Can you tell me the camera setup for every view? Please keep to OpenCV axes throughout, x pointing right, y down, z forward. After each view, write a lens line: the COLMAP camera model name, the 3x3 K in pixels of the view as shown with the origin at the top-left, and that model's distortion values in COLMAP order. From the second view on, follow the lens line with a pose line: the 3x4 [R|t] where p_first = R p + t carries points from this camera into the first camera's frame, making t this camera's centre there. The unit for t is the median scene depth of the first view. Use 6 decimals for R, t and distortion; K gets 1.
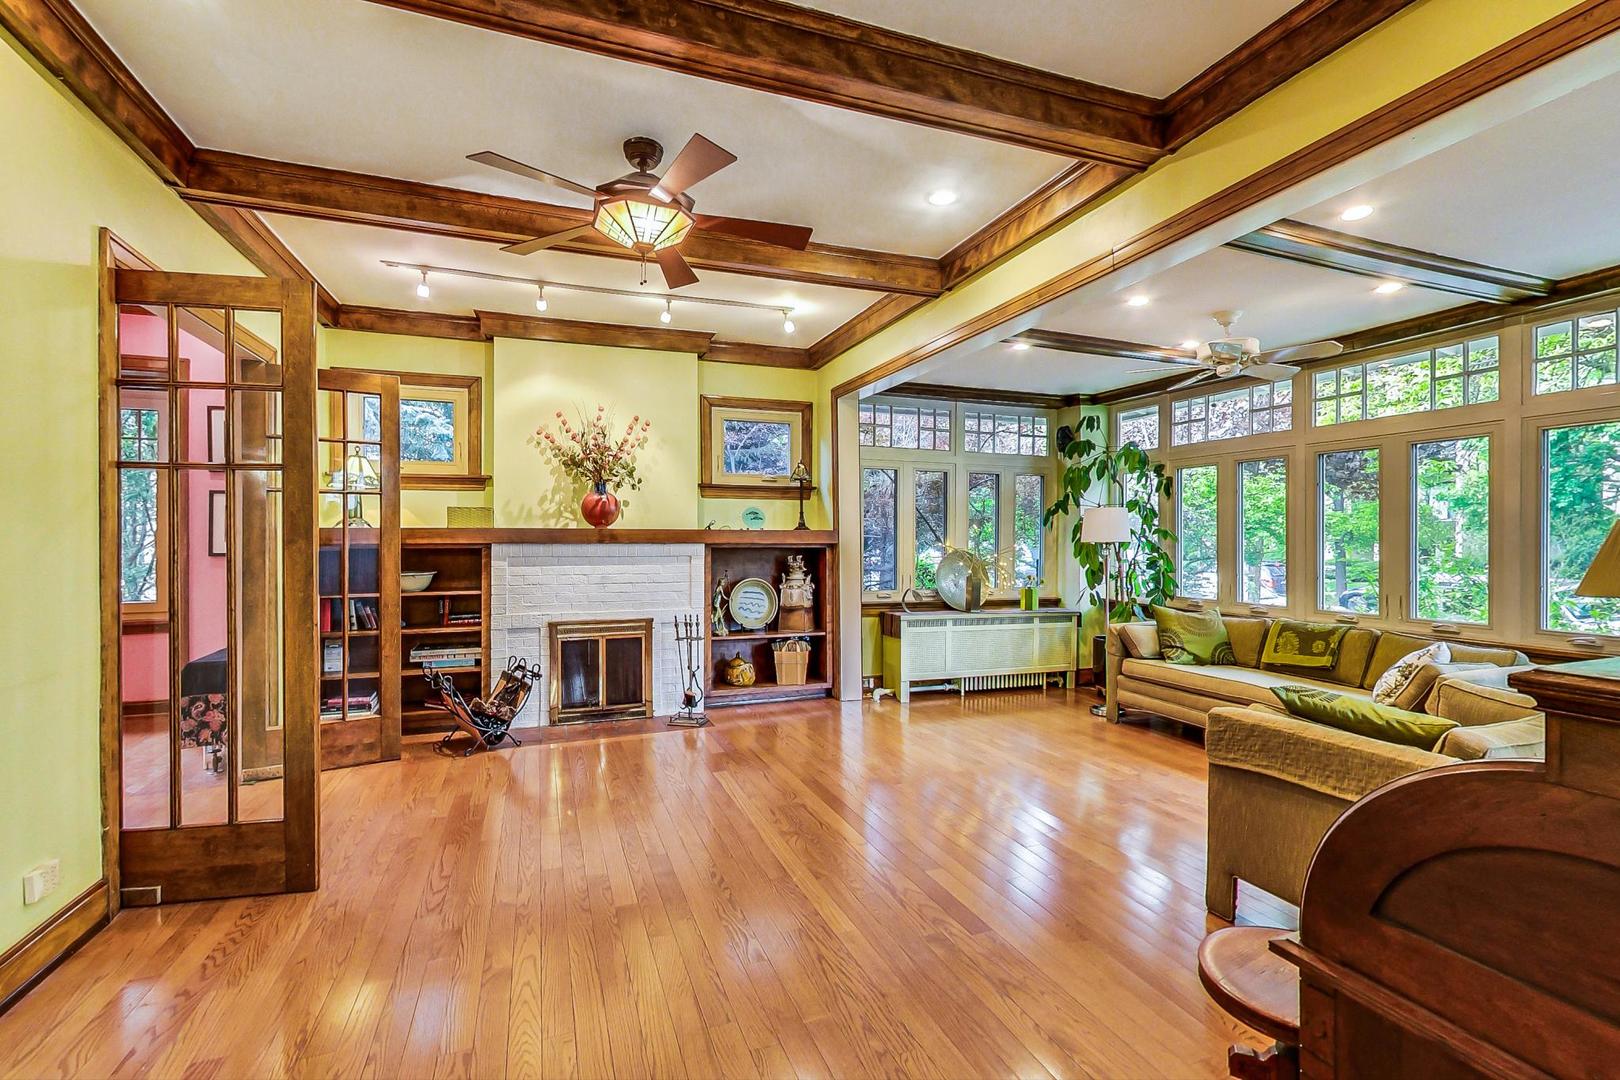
lens RADIAL K [[719.1, 0, 807.0], [0, 719.1, 546.7], [0, 0, 1]] dist [0.000050, -0.000019]
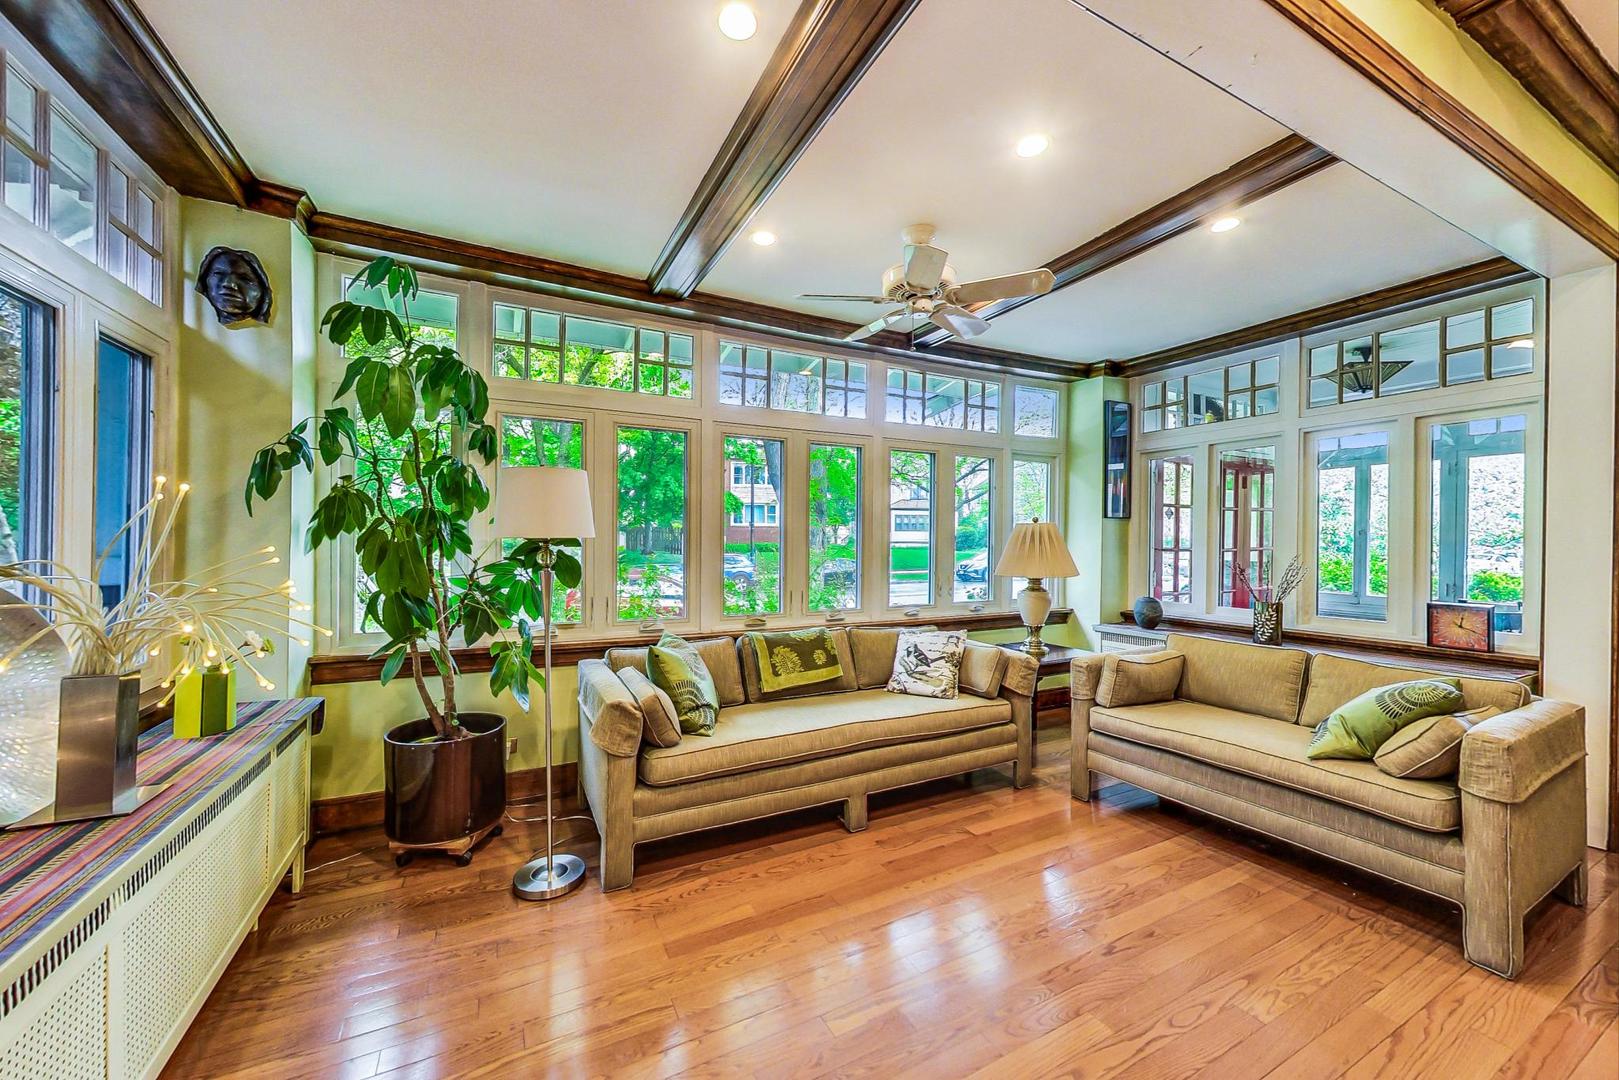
lens RADIAL K [[606.8, 0, 807.1], [0, 606.8, 543.0], [0, 0, 1]] dist [-0.005462, -0.000245]
pose [[-0.118491, -0.021322, 0.992726, -0.018216], [-0.008007, 0.999757, 0.020517, -0.013879], [-0.992923, -0.005518, -0.118633, 0.952799]]
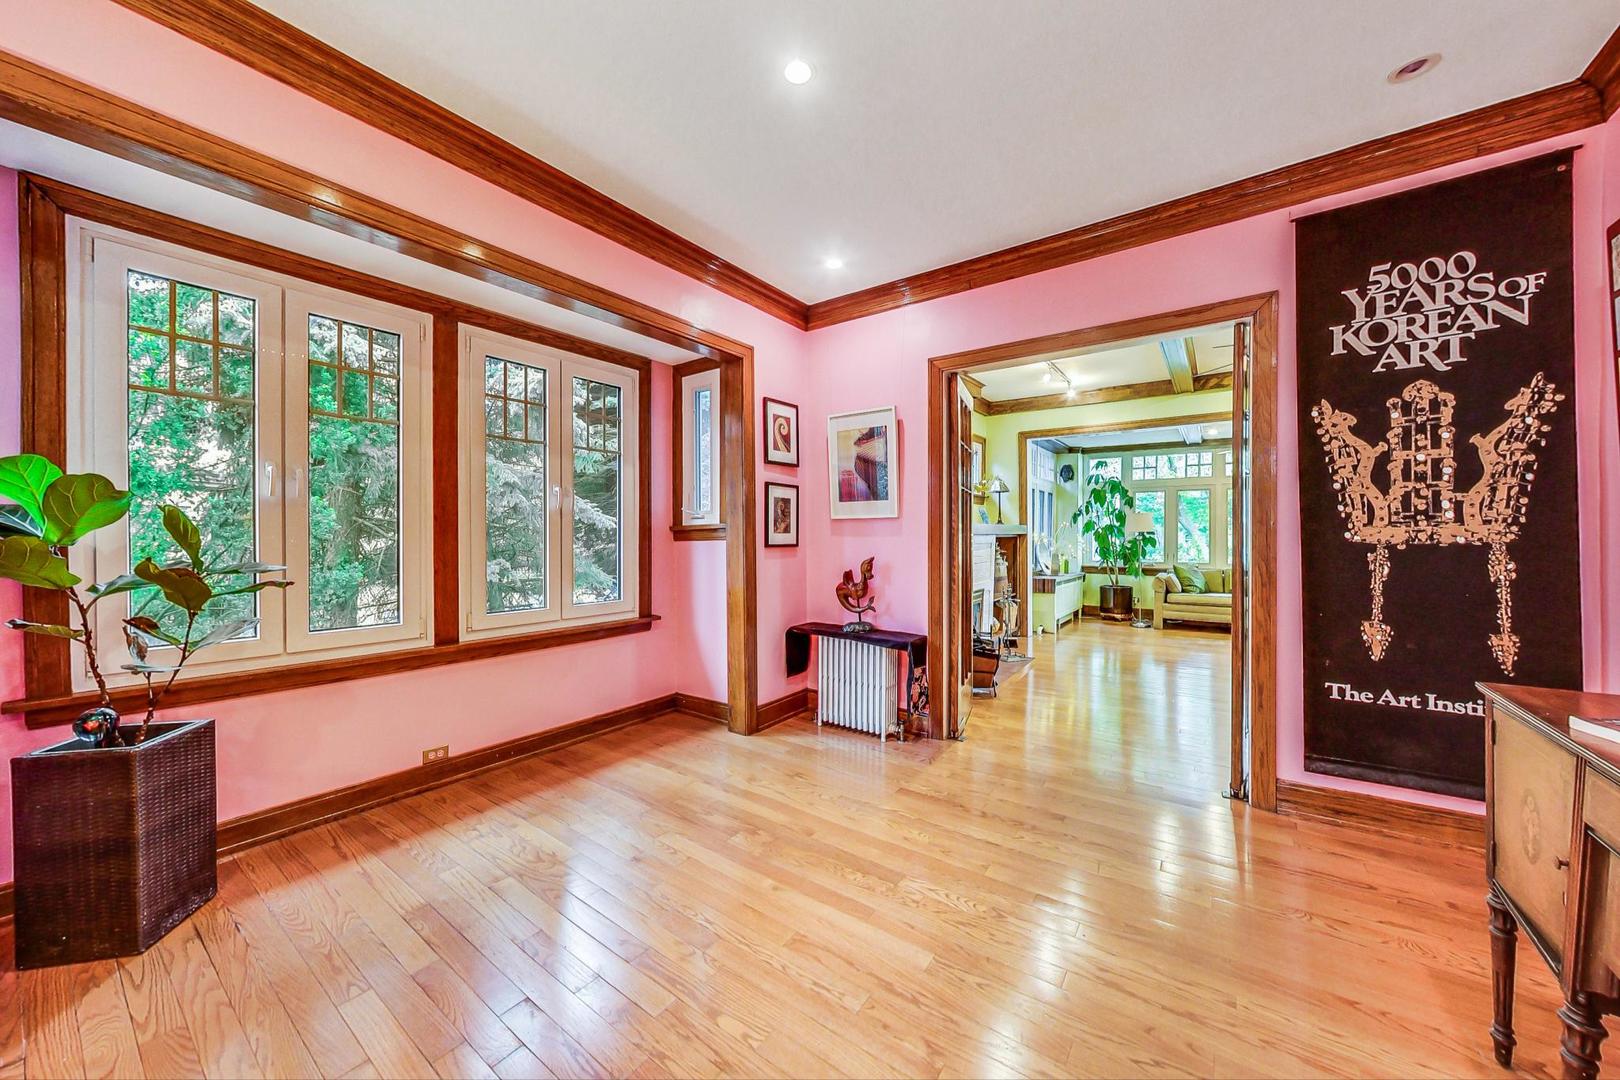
lens RADIAL K [[575.4, 0, 807.5], [0, 575.4, 536.5], [0, 0, 1]] dist [0.000617, 0.000099]
pose [[0.829970, -0.011627, 0.557687, -1.199217], [0.007326, 0.999924, 0.009944, -0.017759], [-0.557760, -0.004168, 0.829992, 0.280347]]
